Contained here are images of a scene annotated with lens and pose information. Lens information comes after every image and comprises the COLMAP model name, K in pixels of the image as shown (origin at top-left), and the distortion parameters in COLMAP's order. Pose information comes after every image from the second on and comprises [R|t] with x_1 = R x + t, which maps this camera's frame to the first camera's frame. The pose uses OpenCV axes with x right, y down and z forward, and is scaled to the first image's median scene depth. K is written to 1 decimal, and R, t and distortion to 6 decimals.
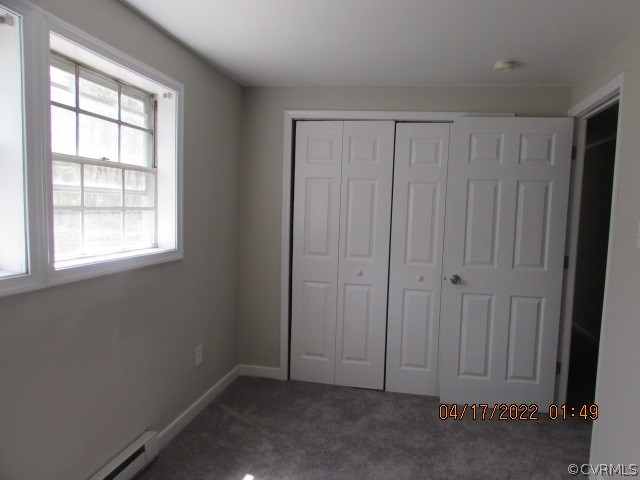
lens RADIAL K [[448.4, 0, 320.0], [0, 448.4, 240.0], [0, 0, 1]] dist [-0.033189, 0.006936]
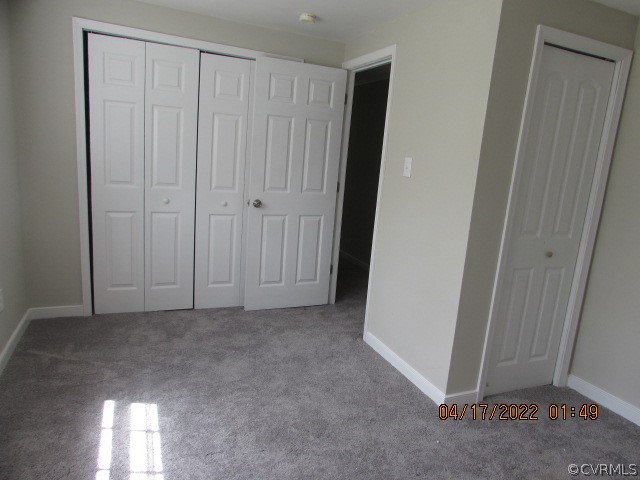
lens RADIAL K [[448.4, 0, 320.0], [0, 448.4, 240.0], [0, 0, 1]] dist [-0.033189, 0.006936]
pose [[0.826746, -0.080629, 0.556768, -0.207477], [-0.007985, 0.987895, 0.154920, 0.001360], [-0.562519, -0.132525, 0.816094, -0.039801]]
